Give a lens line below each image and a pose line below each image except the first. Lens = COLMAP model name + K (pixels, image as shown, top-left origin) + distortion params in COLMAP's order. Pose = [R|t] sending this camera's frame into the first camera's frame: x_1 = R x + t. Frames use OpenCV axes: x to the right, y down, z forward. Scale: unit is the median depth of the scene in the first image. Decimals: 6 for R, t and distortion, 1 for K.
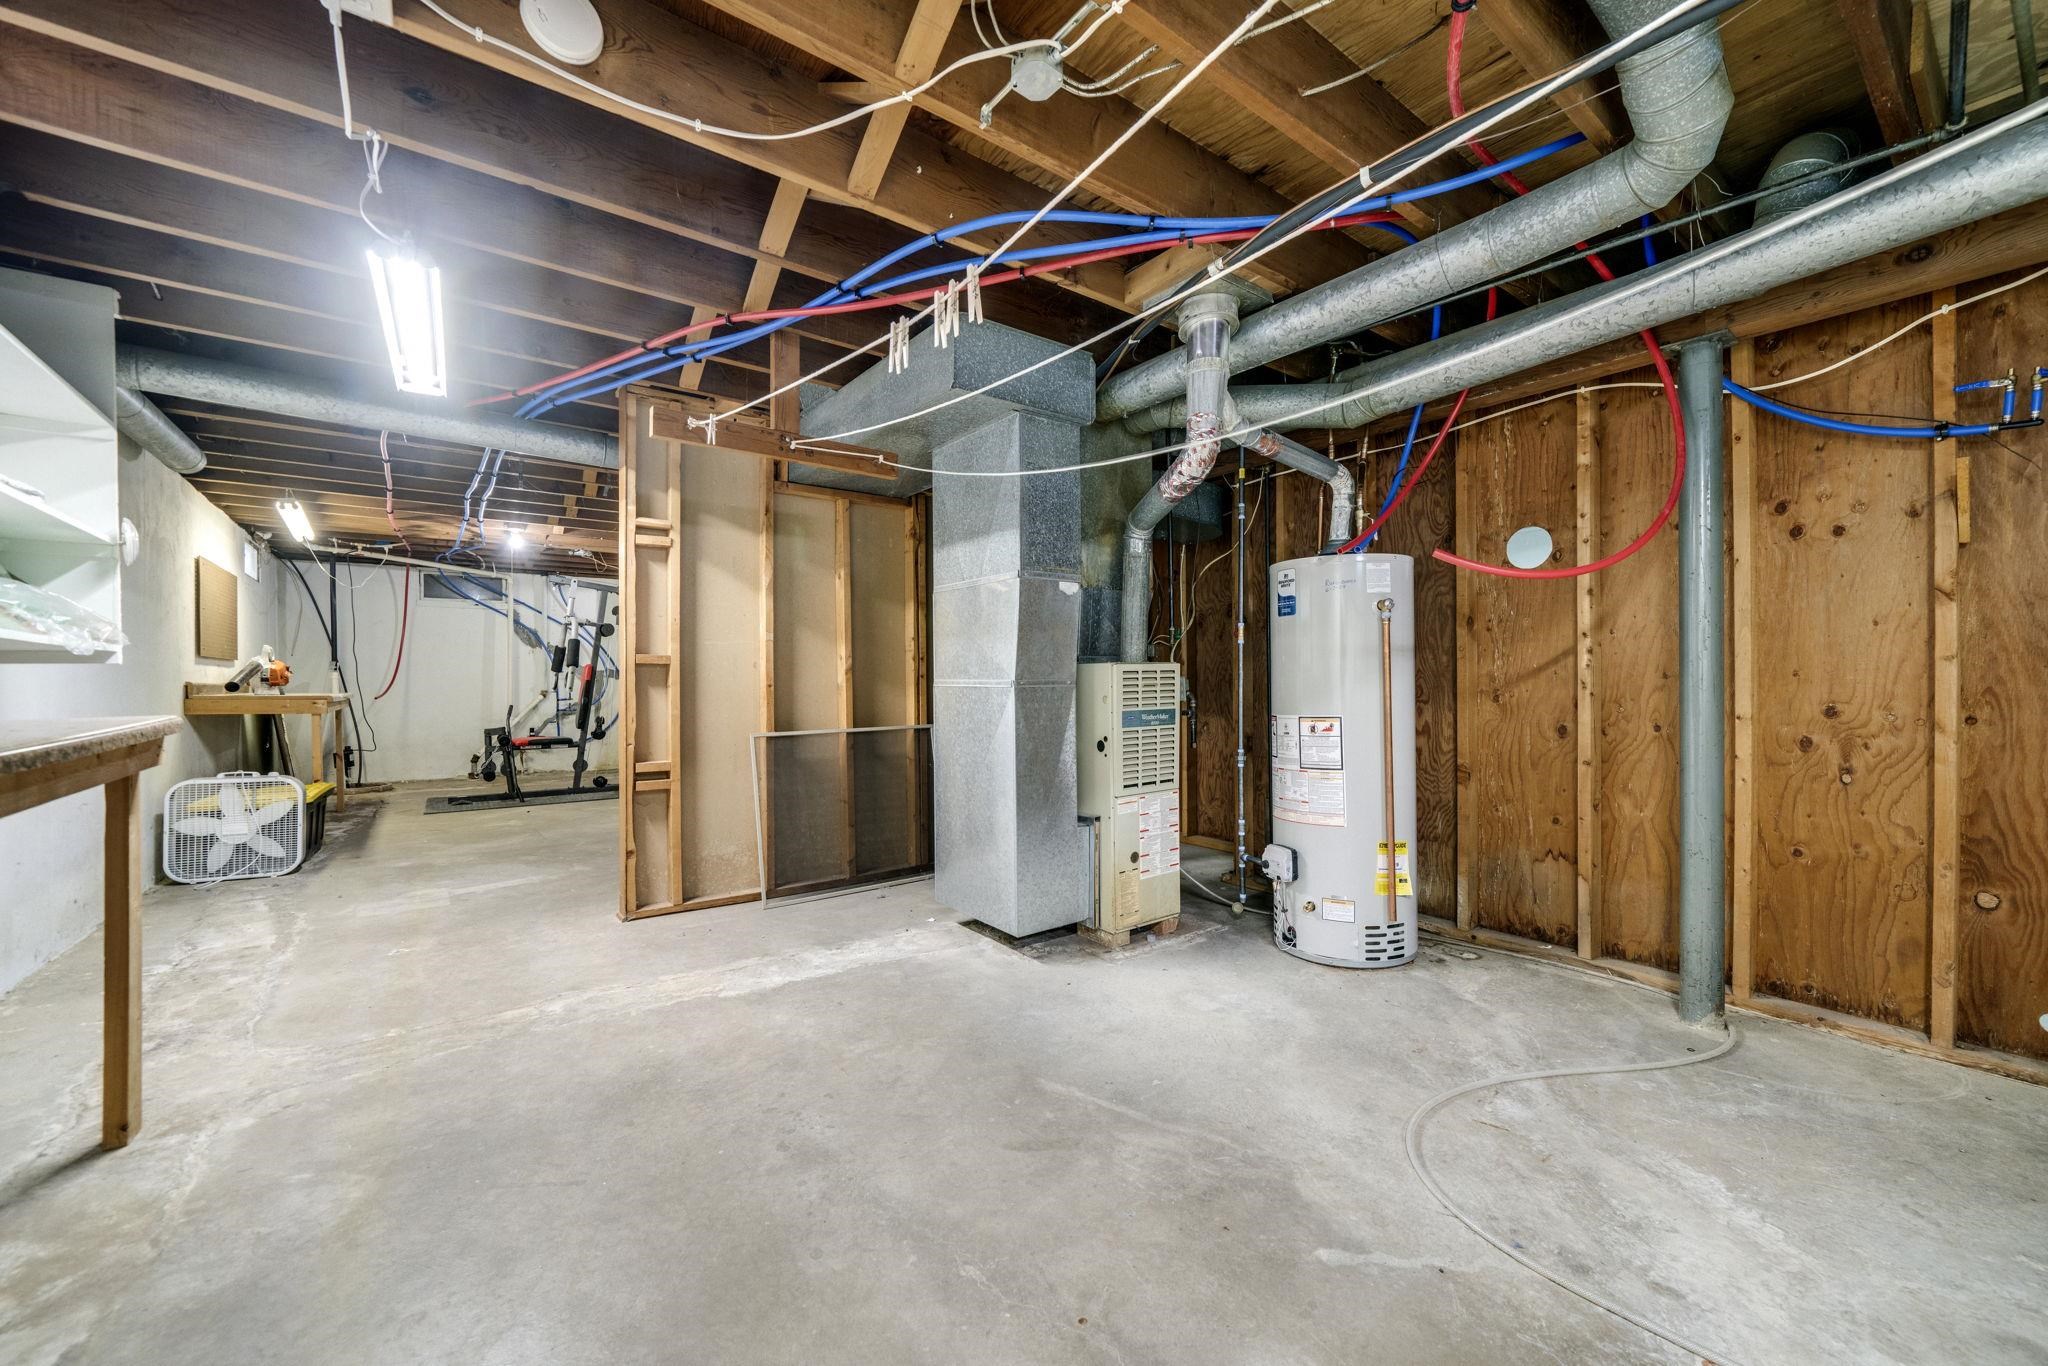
lens RADIAL K [[719.4, 0, 1033.4], [0, 719.4, 674.7], [0, 0, 1]] dist [-0.005326, 0.000219]
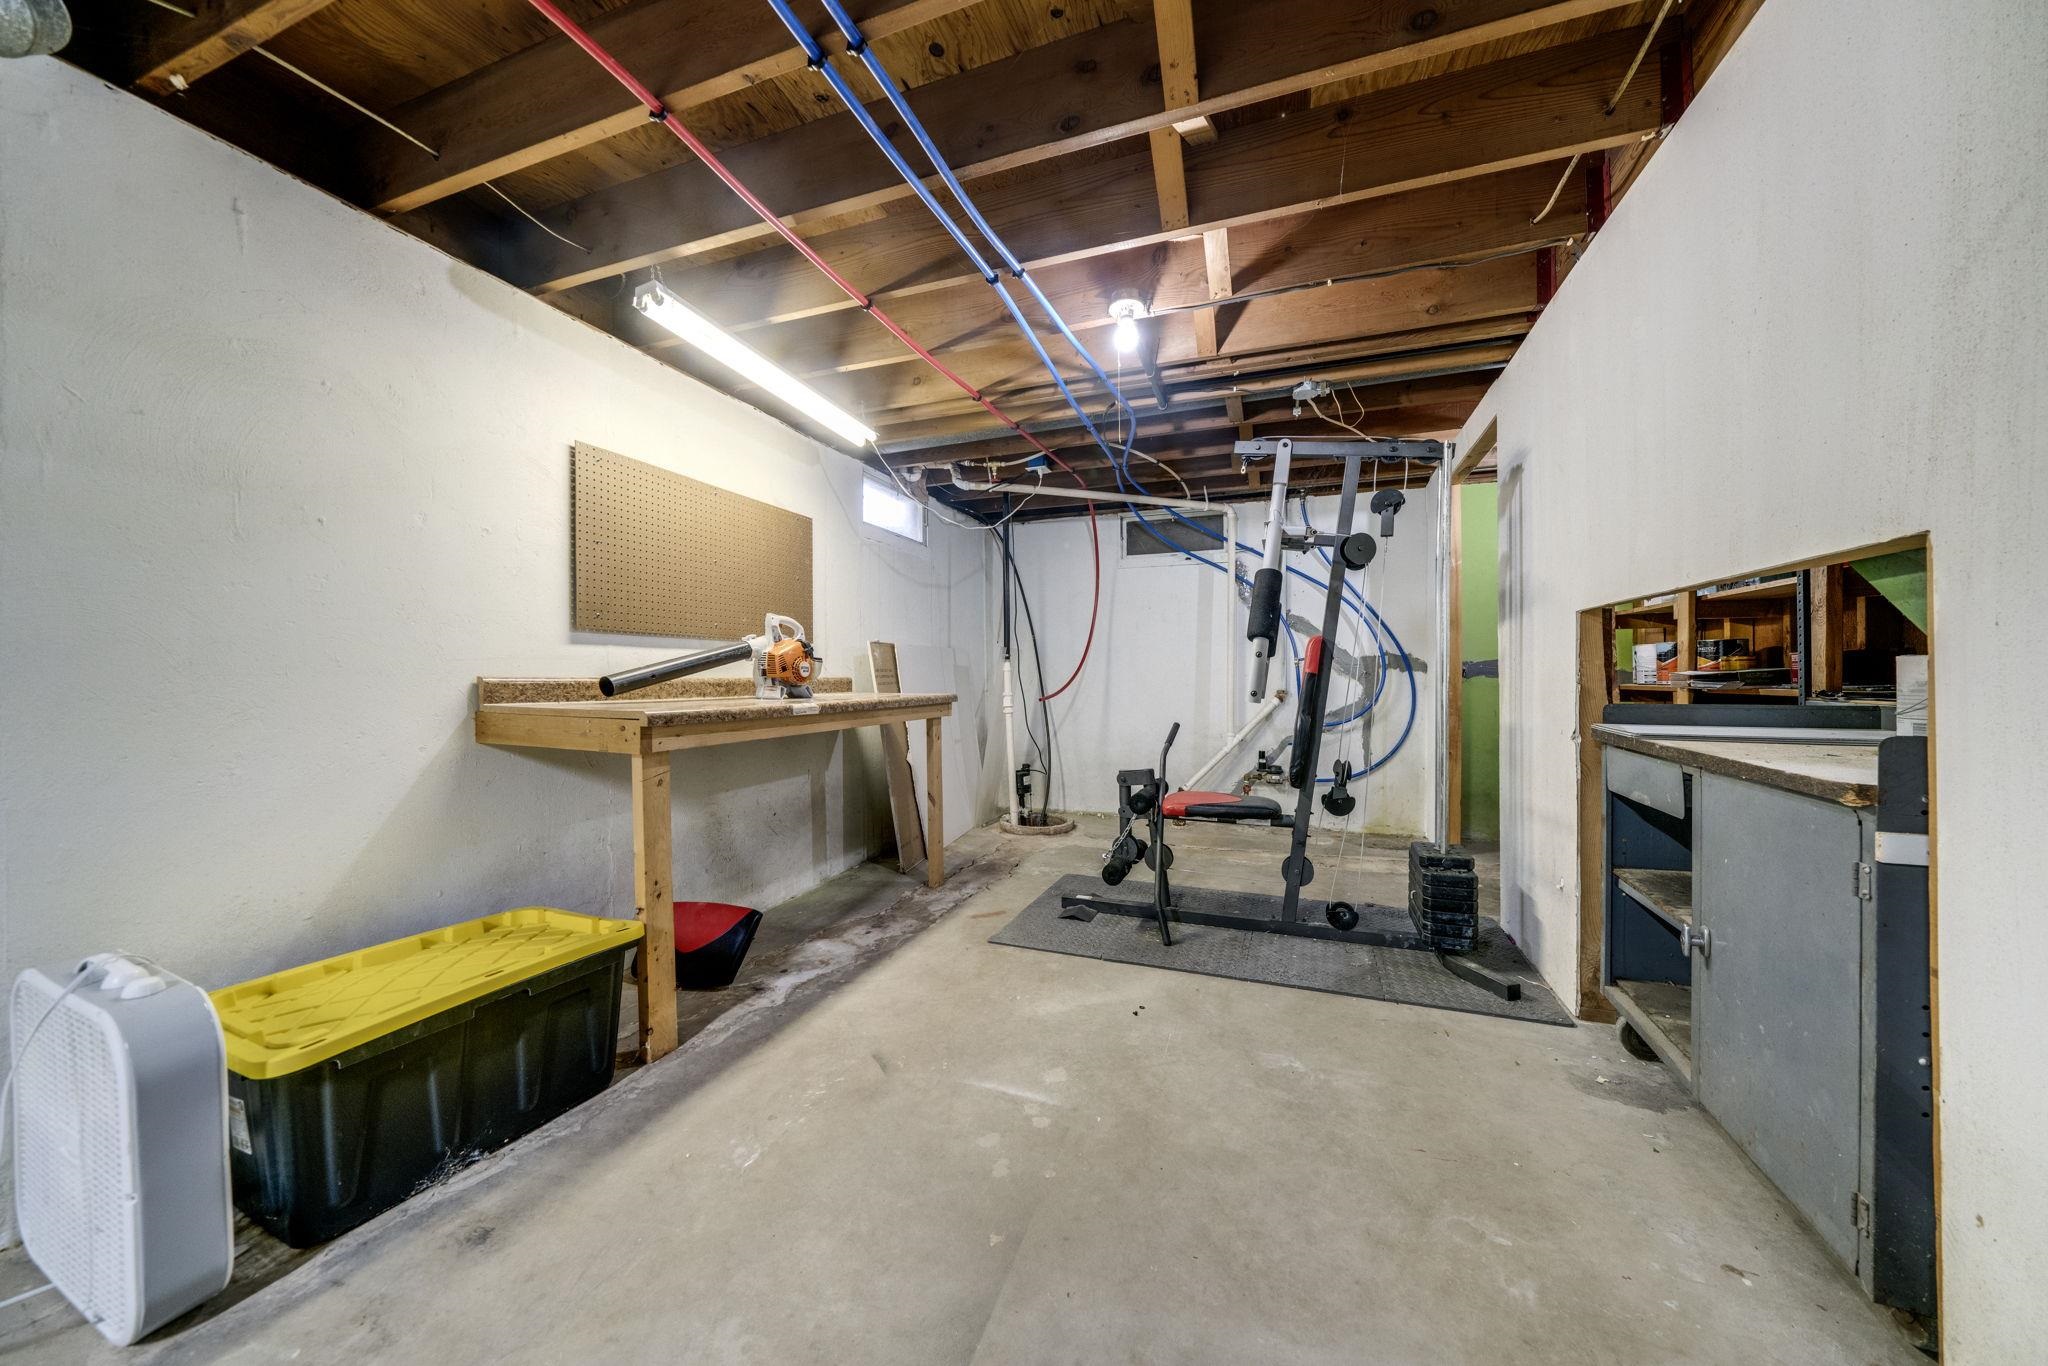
lens RADIAL K [[719.4, 0, 1033.4], [0, 719.4, 674.7], [0, 0, 1]] dist [-0.005326, 0.000219]
pose [[0.525017, 0.003510, -0.851084, -0.345468], [0.000642, 0.999990, 0.004519, 0.007268], [0.851091, -0.002919, 0.525010, 0.633808]]
